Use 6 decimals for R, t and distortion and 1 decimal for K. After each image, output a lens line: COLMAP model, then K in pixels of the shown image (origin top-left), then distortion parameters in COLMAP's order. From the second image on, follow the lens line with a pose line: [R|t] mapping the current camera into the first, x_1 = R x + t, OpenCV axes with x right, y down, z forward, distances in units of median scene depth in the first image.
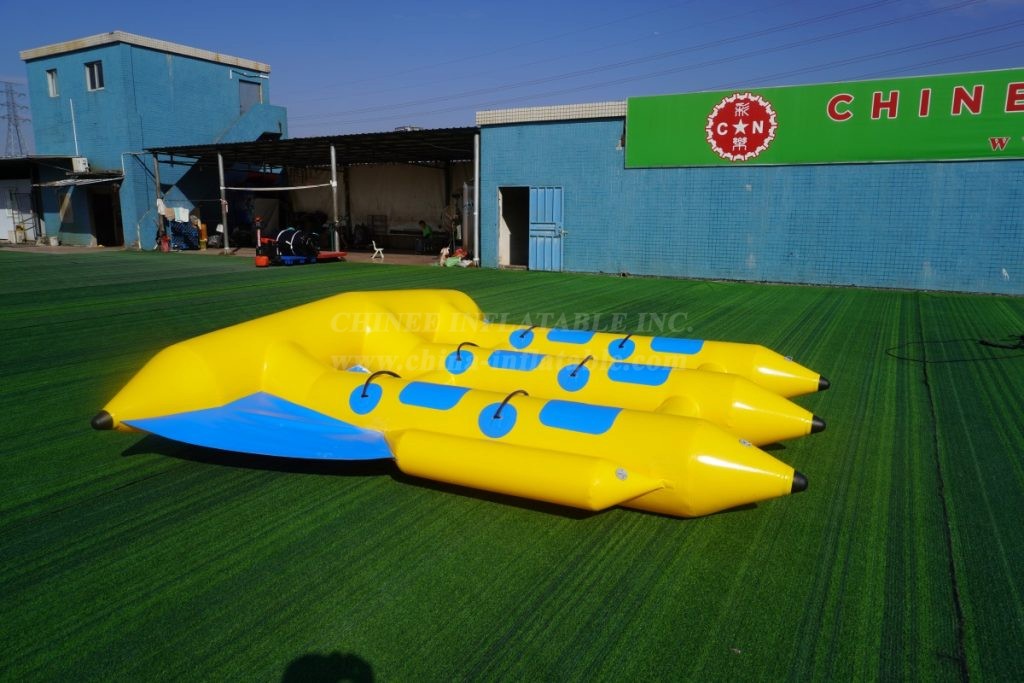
lens RADIAL K [[676.0, 0, 512.0], [0, 676.0, 341.5], [0, 0, 1]] dist [-0.053864, 0.037490]
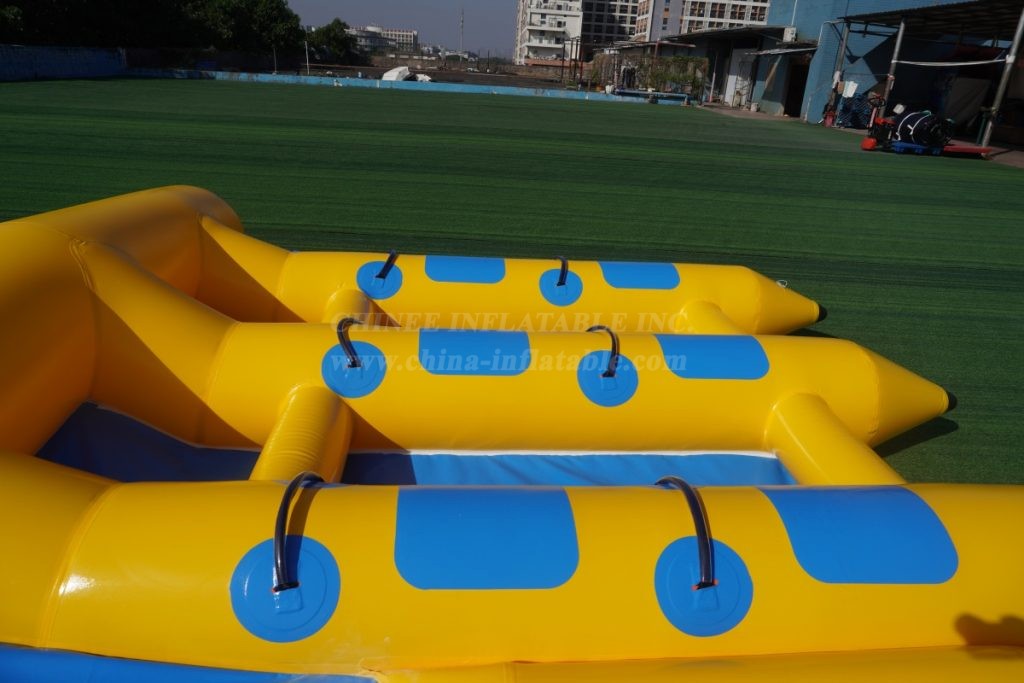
lens RADIAL K [[676.0, 0, 512.0], [0, 676.0, 341.5], [0, 0, 1]] dist [-0.053864, 0.037490]
pose [[0.523898, 0.349271, -0.776879, 0.117799], [-0.214049, 0.936780, 0.276814, -0.008905], [0.824448, 0.021268, 0.565538, 0.055067]]
